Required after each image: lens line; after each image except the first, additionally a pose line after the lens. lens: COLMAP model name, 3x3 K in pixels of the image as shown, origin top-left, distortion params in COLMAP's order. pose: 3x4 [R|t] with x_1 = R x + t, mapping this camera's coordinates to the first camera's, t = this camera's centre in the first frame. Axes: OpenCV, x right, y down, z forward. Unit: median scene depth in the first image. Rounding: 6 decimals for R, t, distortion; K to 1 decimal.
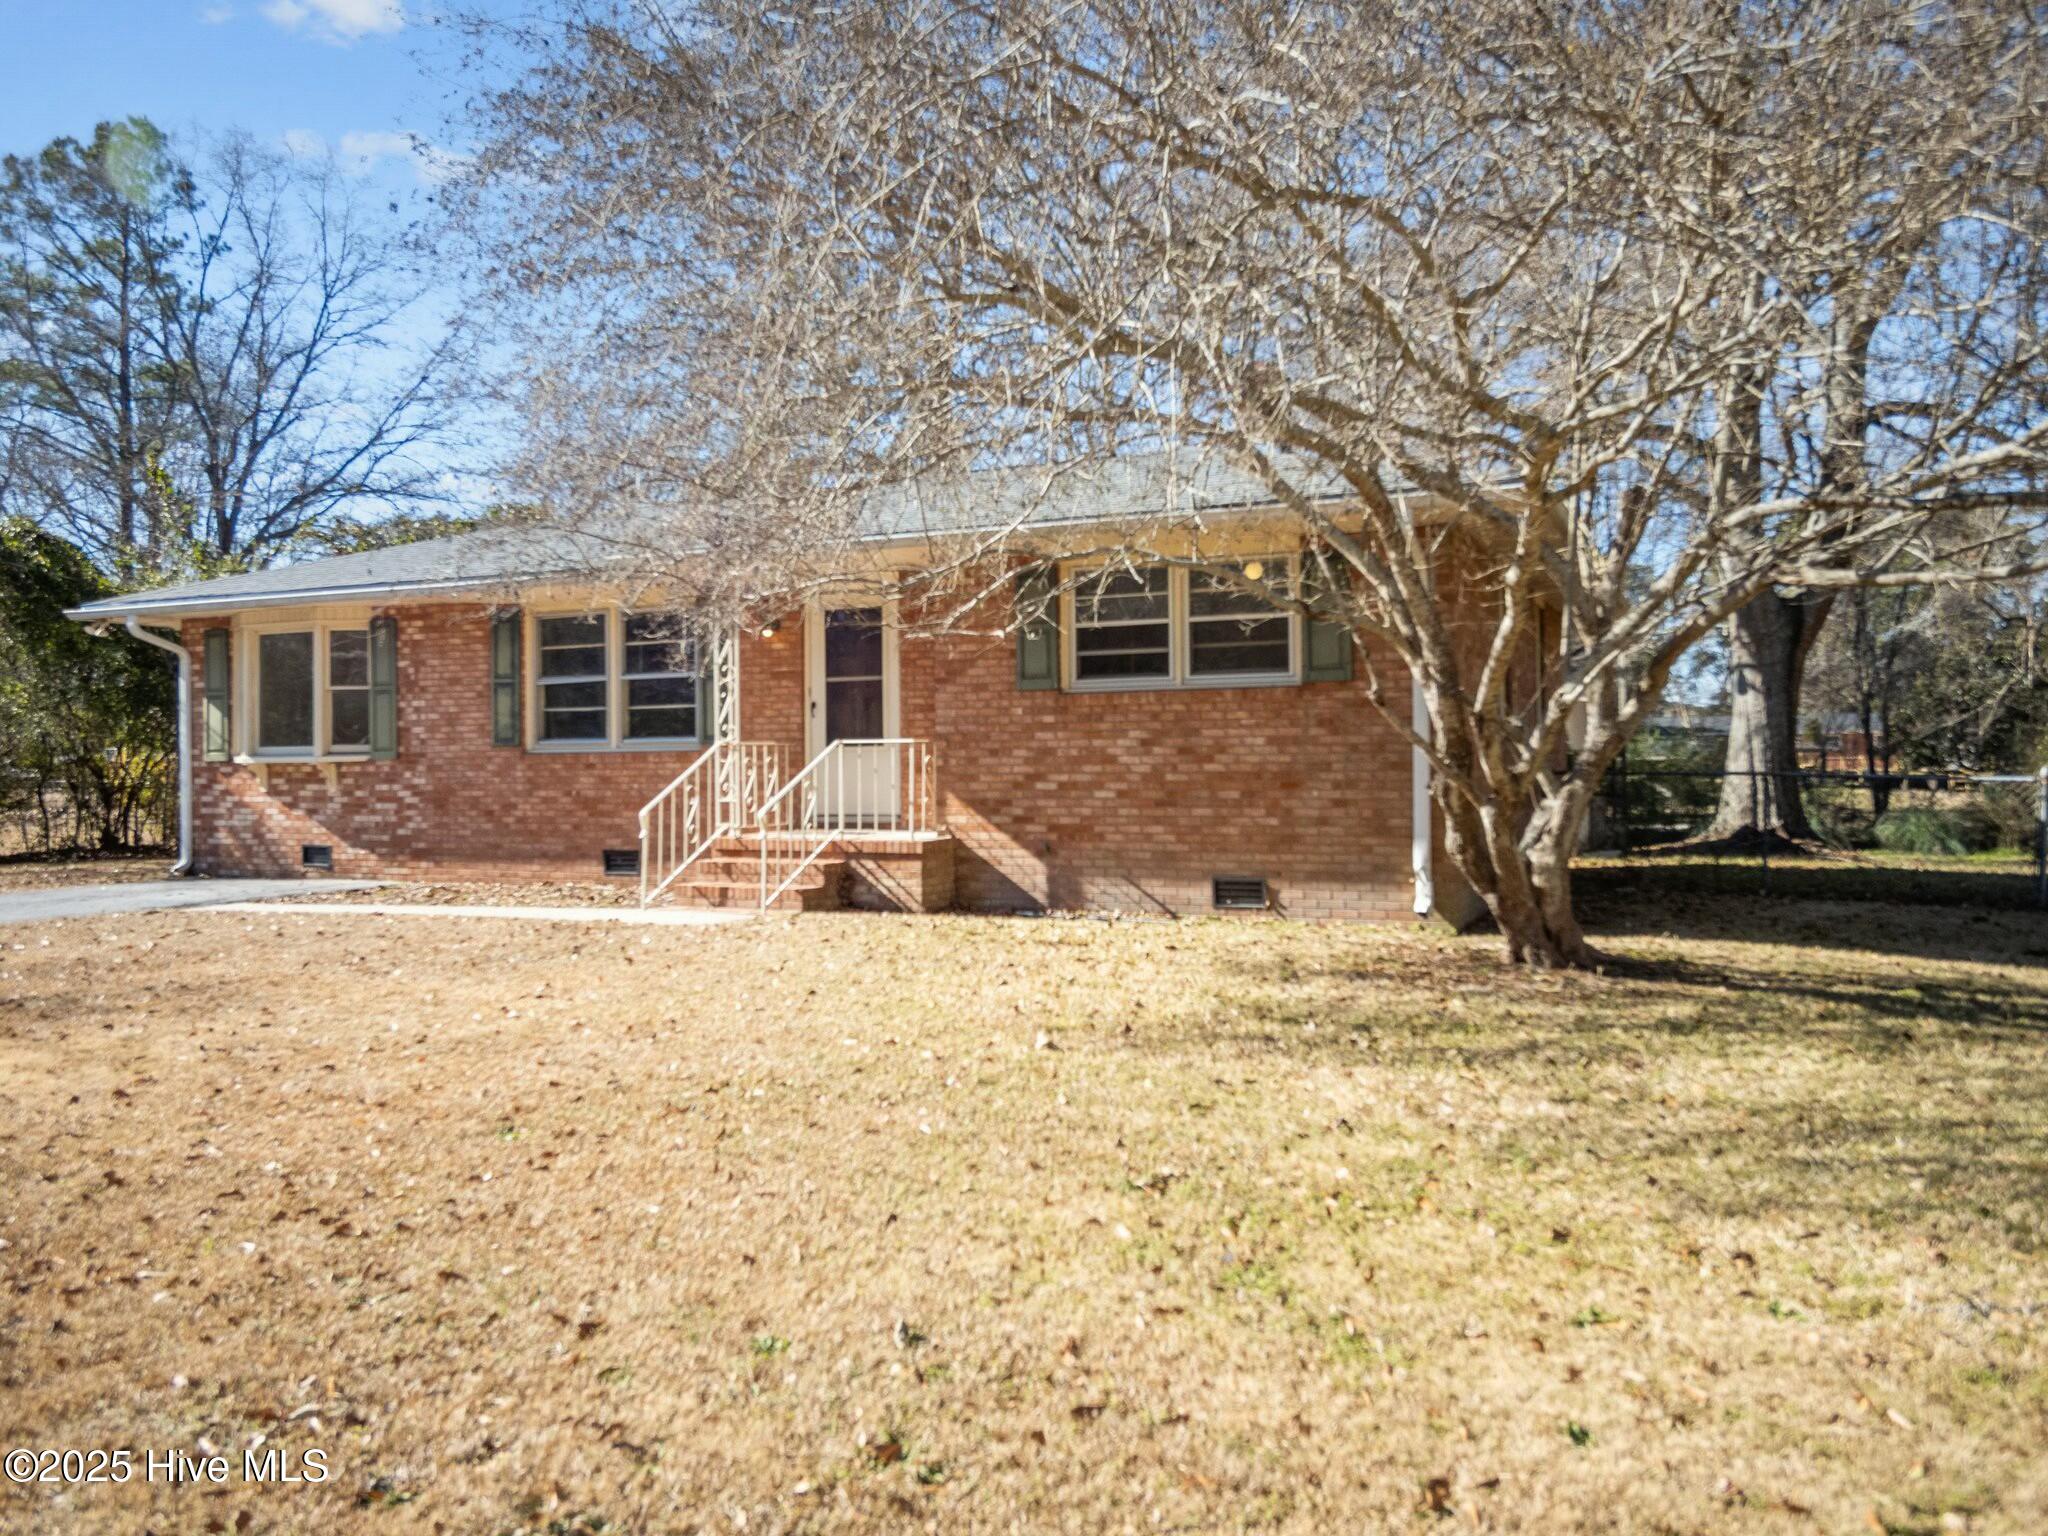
lens RADIAL K [[1525.2, 0, 1025.3], [0, 1525.2, 728.8], [0, 0, 1]] dist [-0.001387, -0.000451]
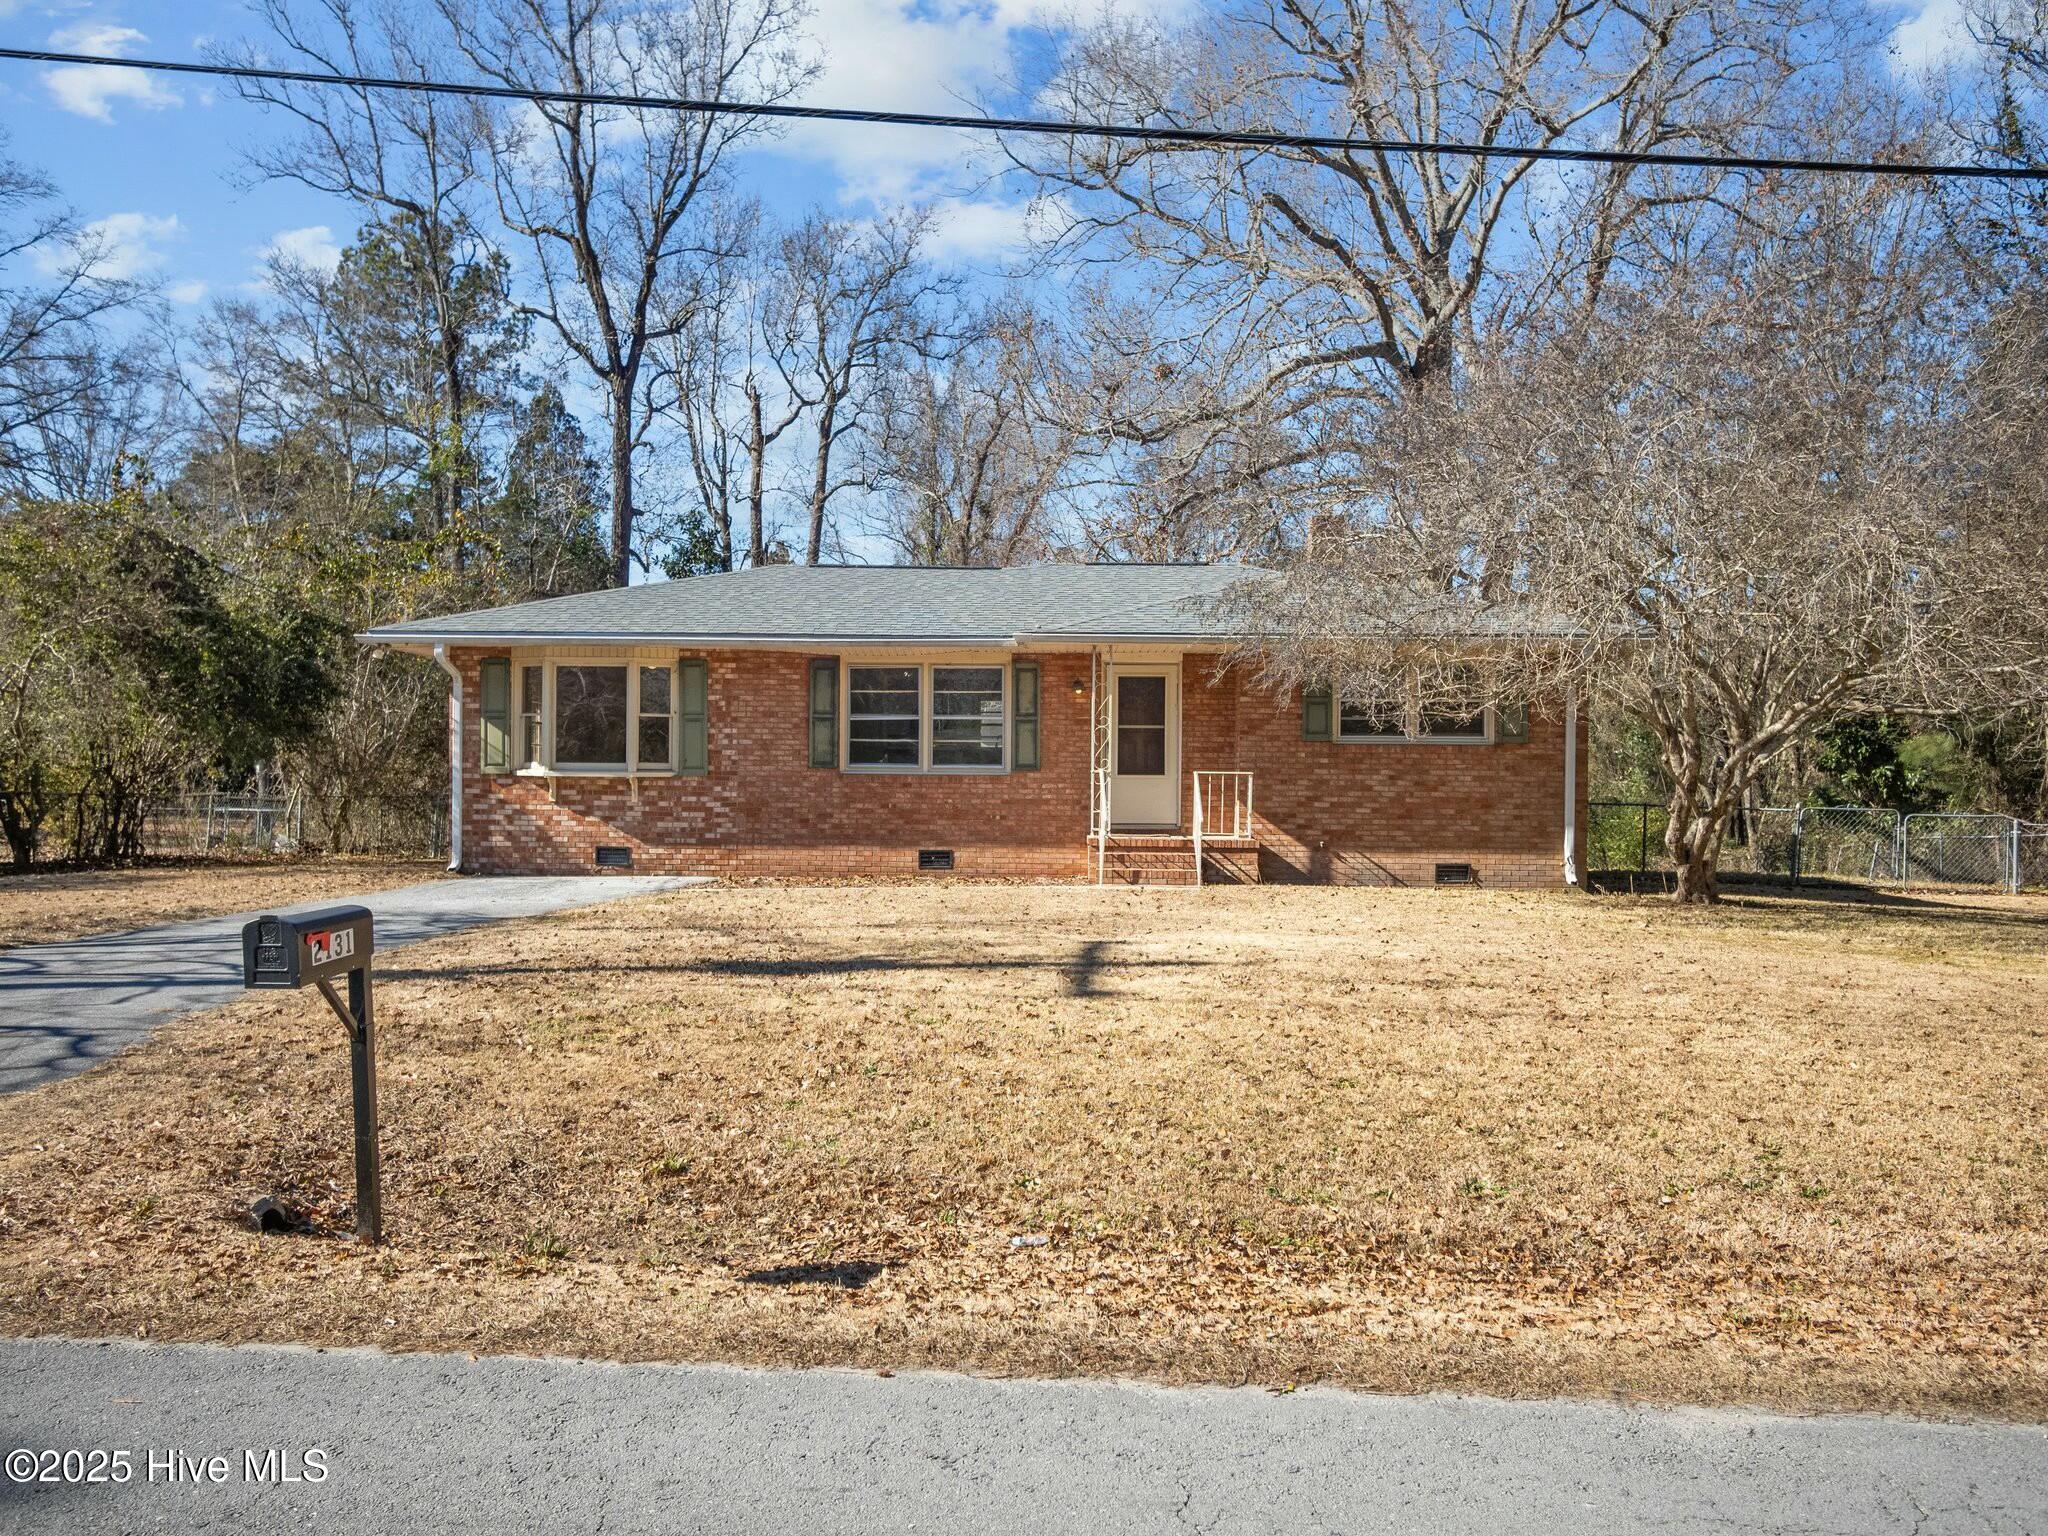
lens RADIAL K [[1654.6, 0, 1024.0], [0, 1654.6, 768.0], [0, 0, 1]] dist [0.008460, 0.001558]
pose [[0.925376, 0.024919, 0.378230, -0.704532], [-0.026723, 0.999643, -0.000480, 0.007761], [-0.378107, -0.009663, 0.925712, -0.327995]]
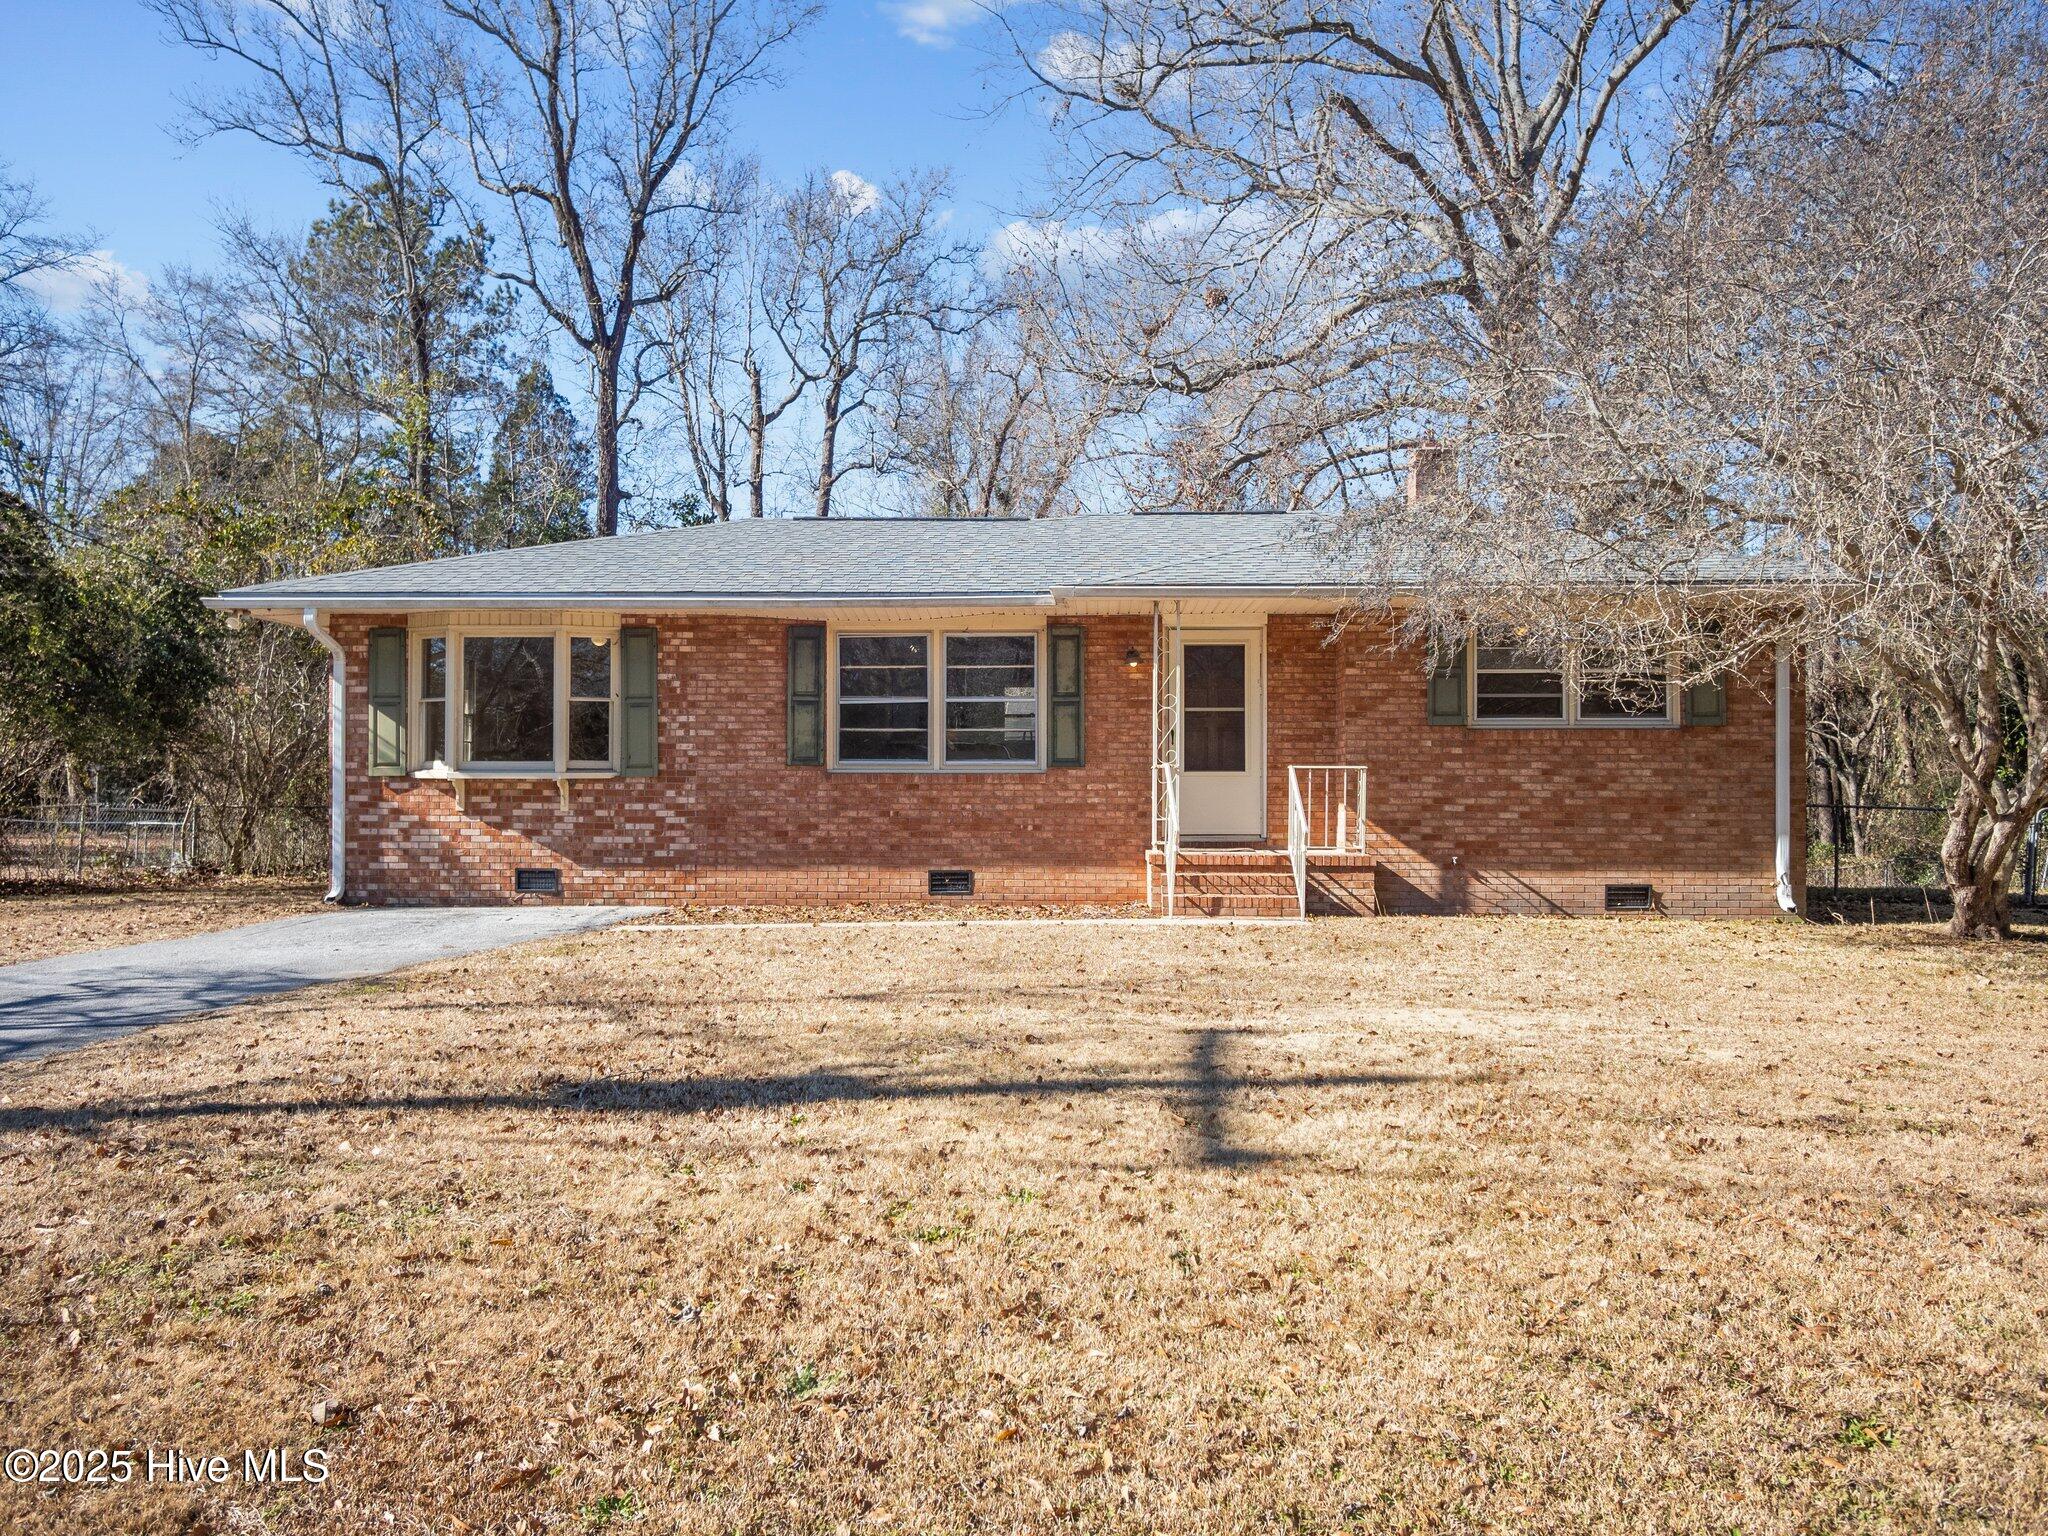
lens RADIAL K [[1654.6, 0, 1024.0], [0, 1654.6, 768.0], [0, 0, 1]] dist [0.008460, 0.001558]
pose [[0.929571, 0.020054, 0.368098, -0.602101], [-0.019766, 0.999794, -0.004555, 0.015103], [-0.368114, -0.003042, 0.929776, -0.041201]]
